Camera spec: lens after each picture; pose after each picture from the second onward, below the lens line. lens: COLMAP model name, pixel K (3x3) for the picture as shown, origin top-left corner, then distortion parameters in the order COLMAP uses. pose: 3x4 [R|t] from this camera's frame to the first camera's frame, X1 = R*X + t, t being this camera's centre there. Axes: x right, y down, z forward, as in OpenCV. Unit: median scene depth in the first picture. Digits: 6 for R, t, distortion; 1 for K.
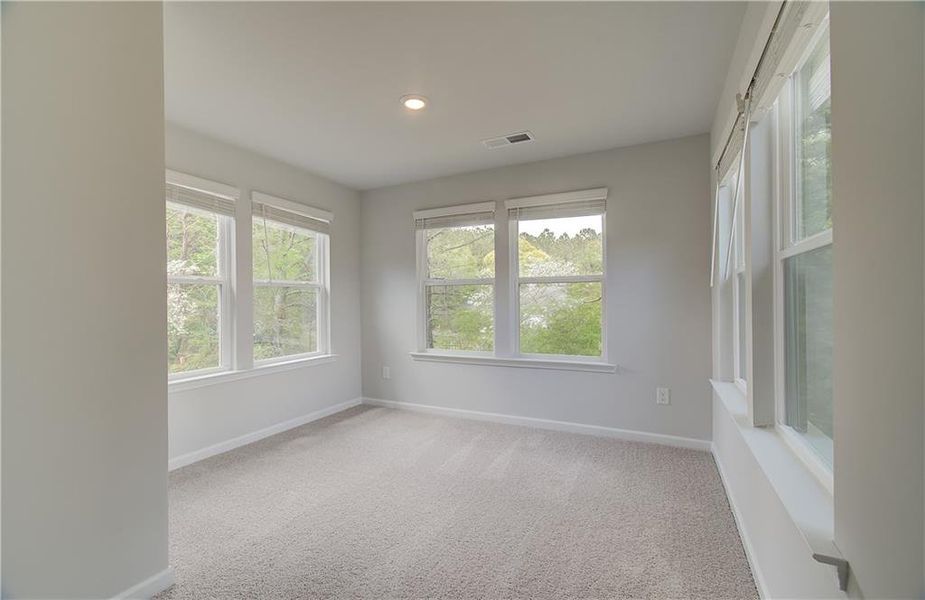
lens RADIAL K [[396.9, 0, 466.9], [0, 396.9, 300.5], [0, 0, 1]] dist [-0.000329, 0.000408]
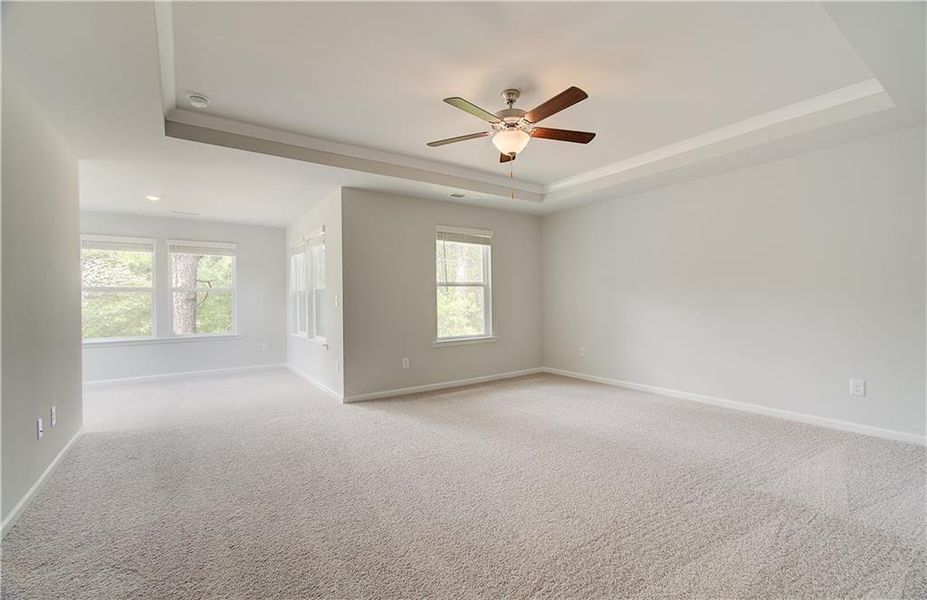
lens RADIAL K [[411.1, 0, 463.5], [0, 411.1, 300.0], [0, 0, 1]] dist [-0.002173, -0.000083]
pose [[0.495594, -0.000243, 0.868554, -0.838978], [0.005344, 0.999982, -0.002769, 0.001874], [-0.868538, 0.006014, 0.495586, -0.951369]]
